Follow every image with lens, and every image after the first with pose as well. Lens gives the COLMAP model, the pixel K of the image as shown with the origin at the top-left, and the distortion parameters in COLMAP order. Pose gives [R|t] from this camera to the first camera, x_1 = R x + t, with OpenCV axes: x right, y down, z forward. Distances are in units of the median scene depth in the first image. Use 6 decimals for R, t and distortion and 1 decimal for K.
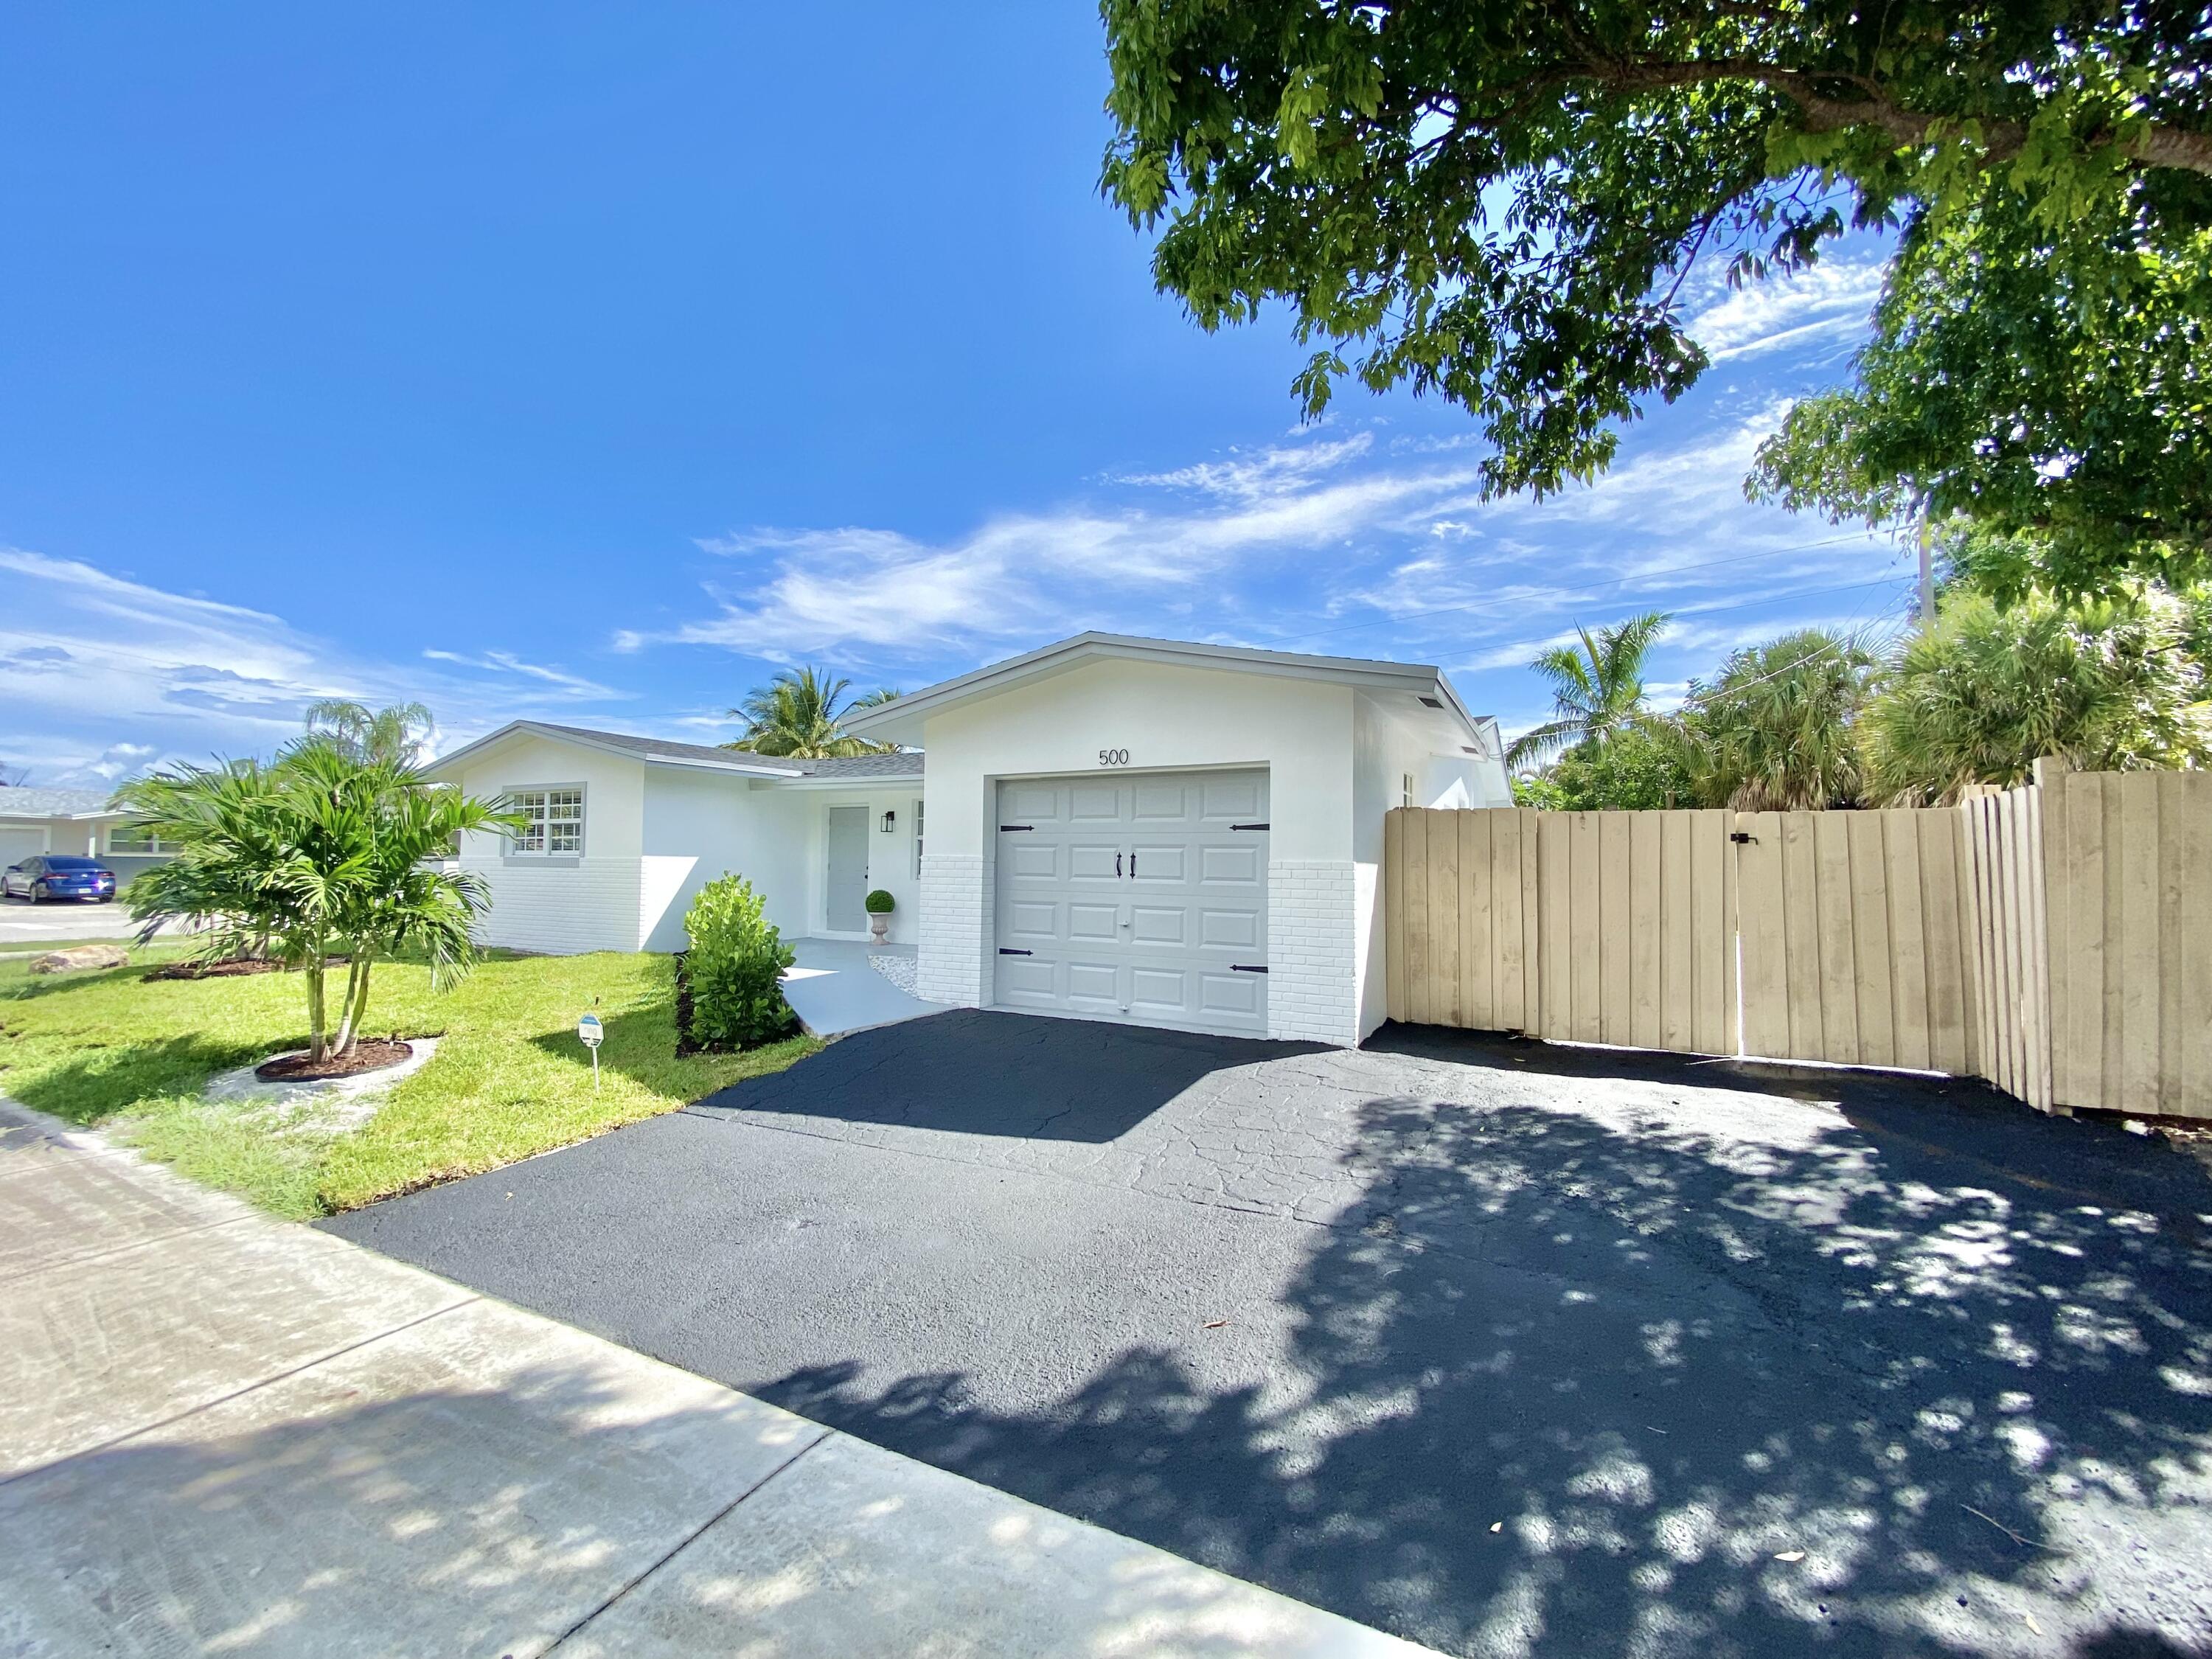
lens RADIAL K [[894.4, 0, 1117.5], [0, 894.4, 825.7], [0, 0, 1]] dist [0.004627, -0.004466]
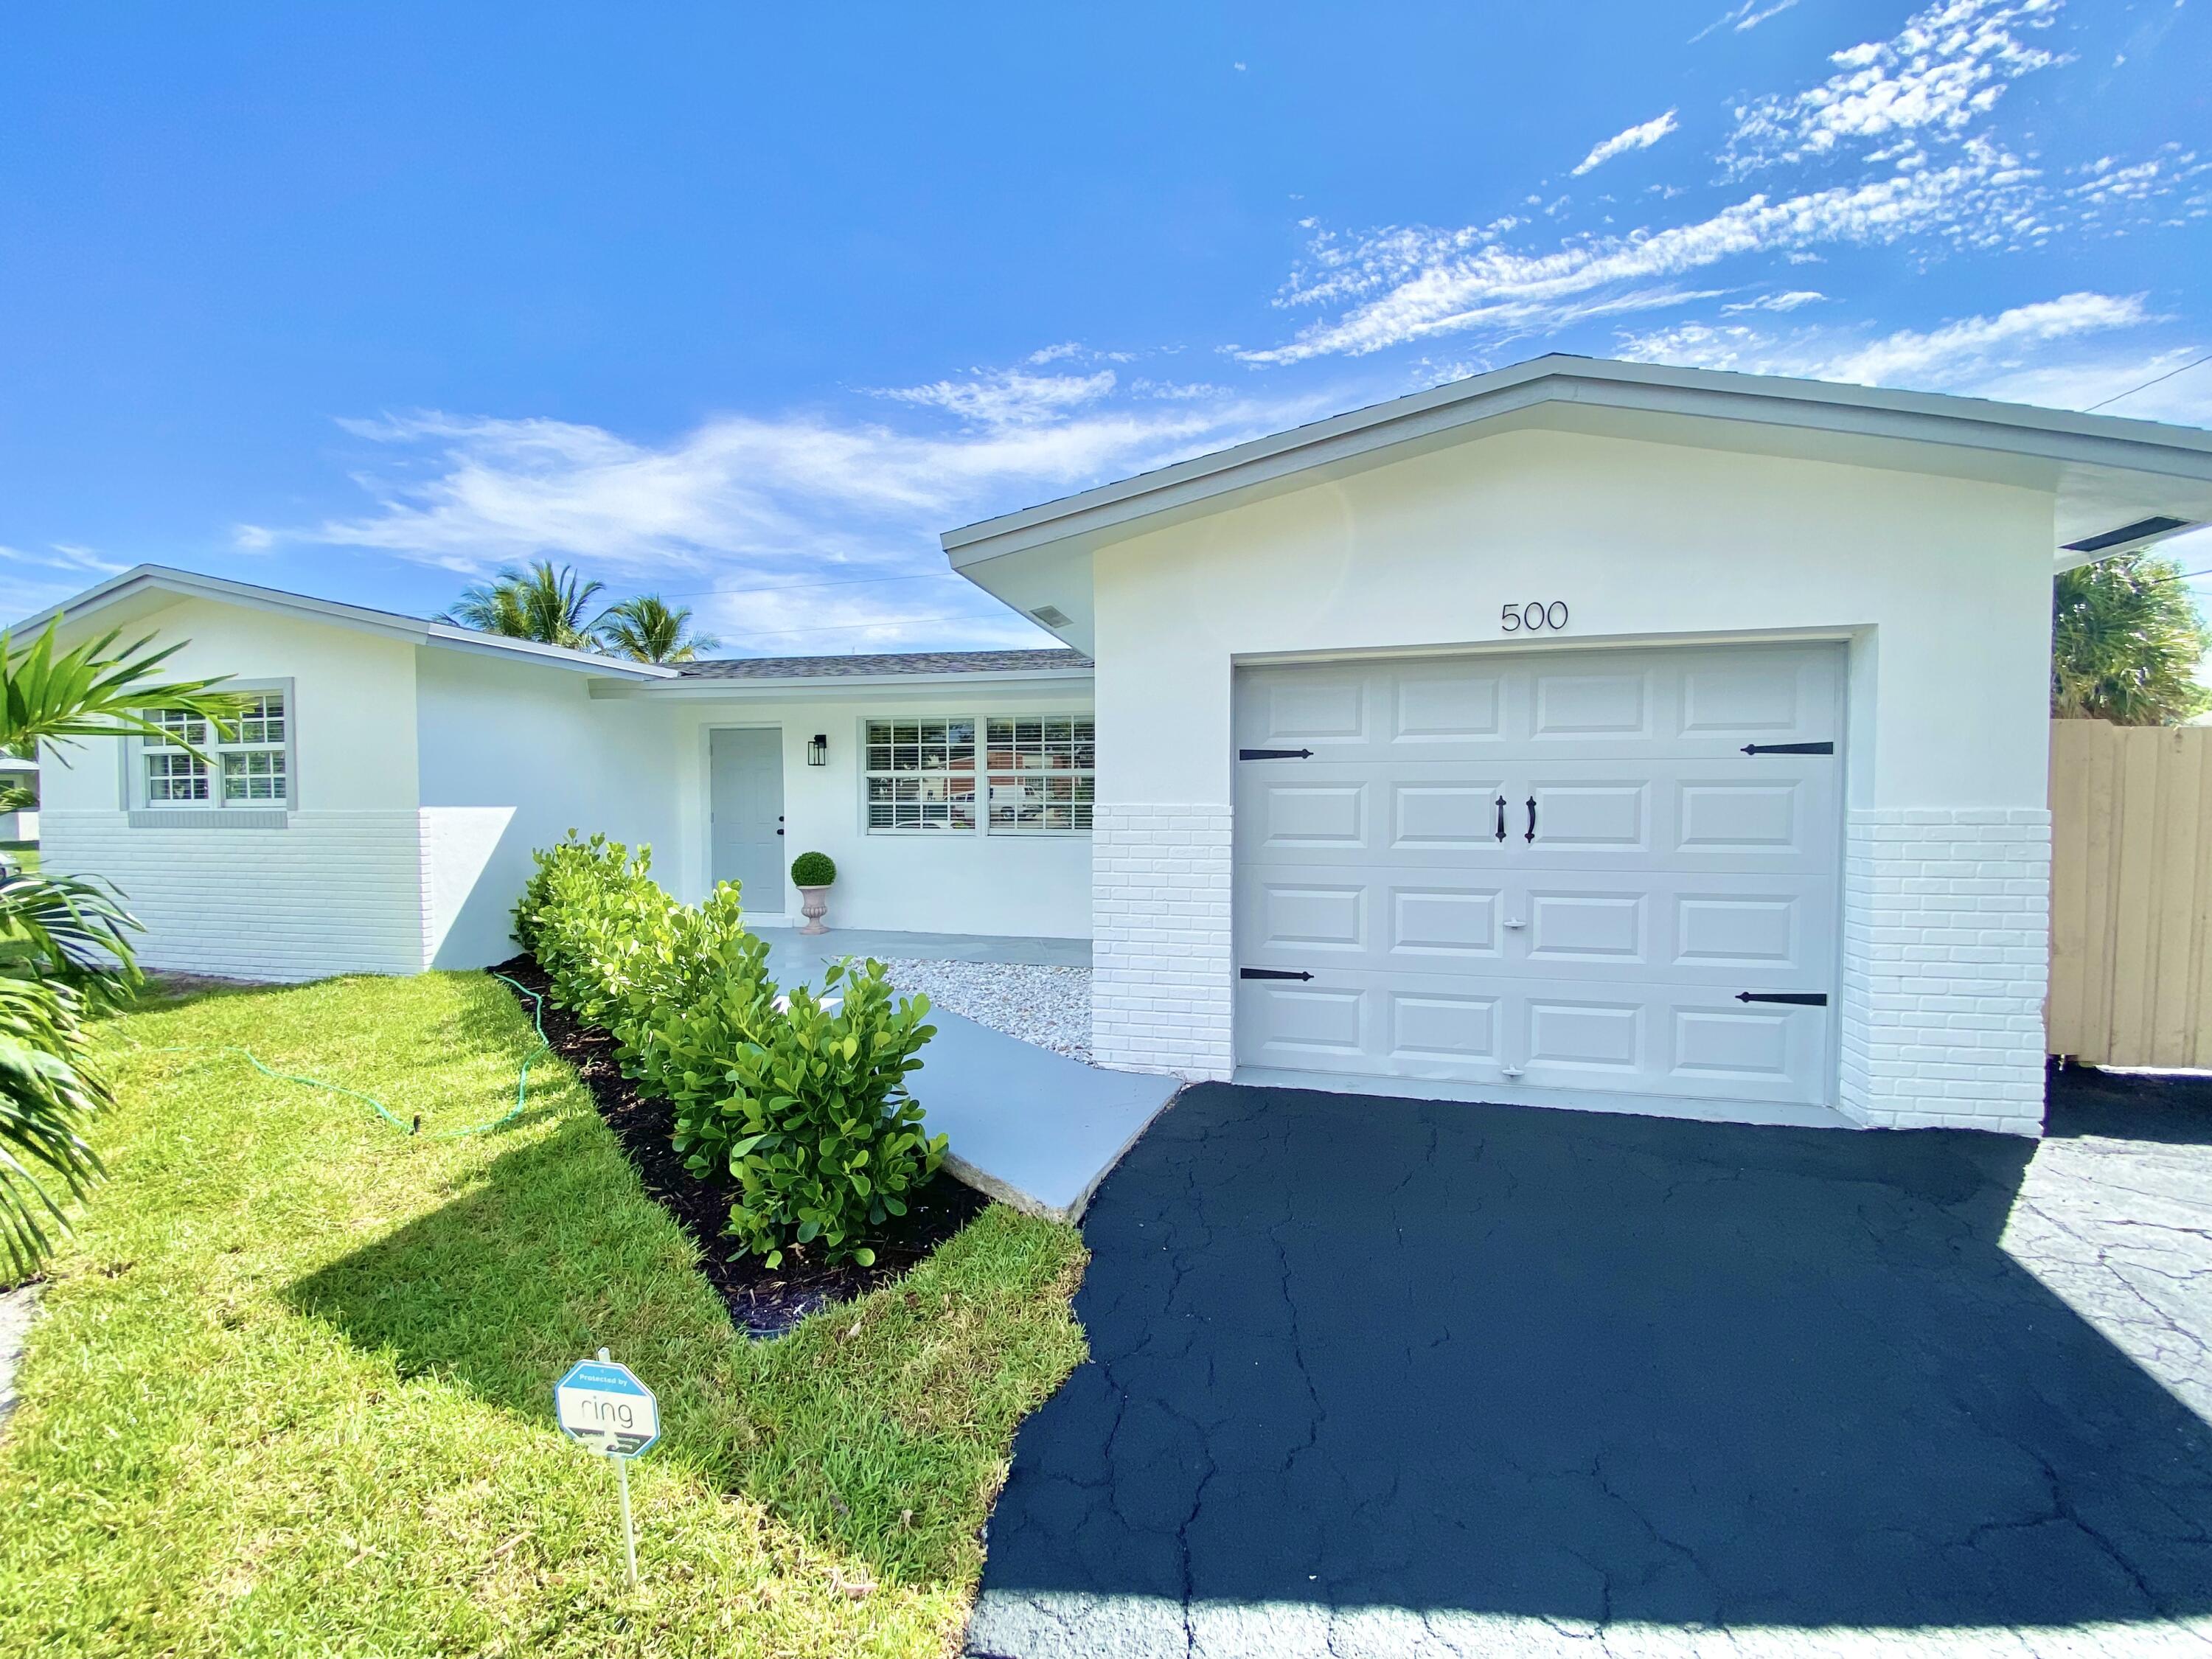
lens RADIAL K [[894.4, 0, 1071.0], [0, 894.4, 844.7], [0, 0, 1]] dist [0.004627, -0.004466]
pose [[0.974006, -0.021941, 0.225459, -0.284969], [0.001490, 0.995897, 0.090477, 0.006870], [-0.226519, -0.087789, 0.970042, 0.384275]]
